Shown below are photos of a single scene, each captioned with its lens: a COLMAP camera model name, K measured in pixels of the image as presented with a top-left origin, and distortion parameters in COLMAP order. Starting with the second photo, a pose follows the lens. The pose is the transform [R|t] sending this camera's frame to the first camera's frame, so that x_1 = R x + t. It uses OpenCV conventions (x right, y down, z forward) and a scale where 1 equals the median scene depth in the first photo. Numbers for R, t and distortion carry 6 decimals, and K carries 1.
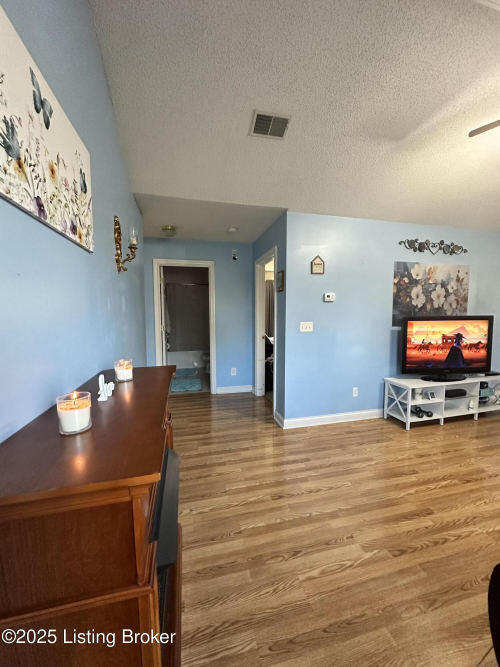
lens RADIAL K [[265.4, 0, 250.4], [0, 265.4, 333.5], [0, 0, 1]] dist [-0.000546, 0.000235]
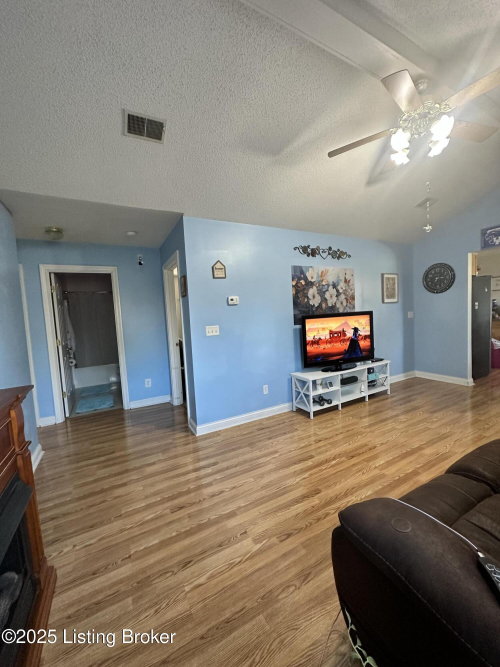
lens RADIAL K [[265.4, 0, 250.5], [0, 265.4, 333.5], [0, 0, 1]] dist [-0.000546, 0.000235]
pose [[0.968610, -0.068317, 0.239015, 0.121561], [0.072521, 0.997328, -0.008827, 0.005280], [-0.237773, 0.025884, 0.970976, -0.012756]]
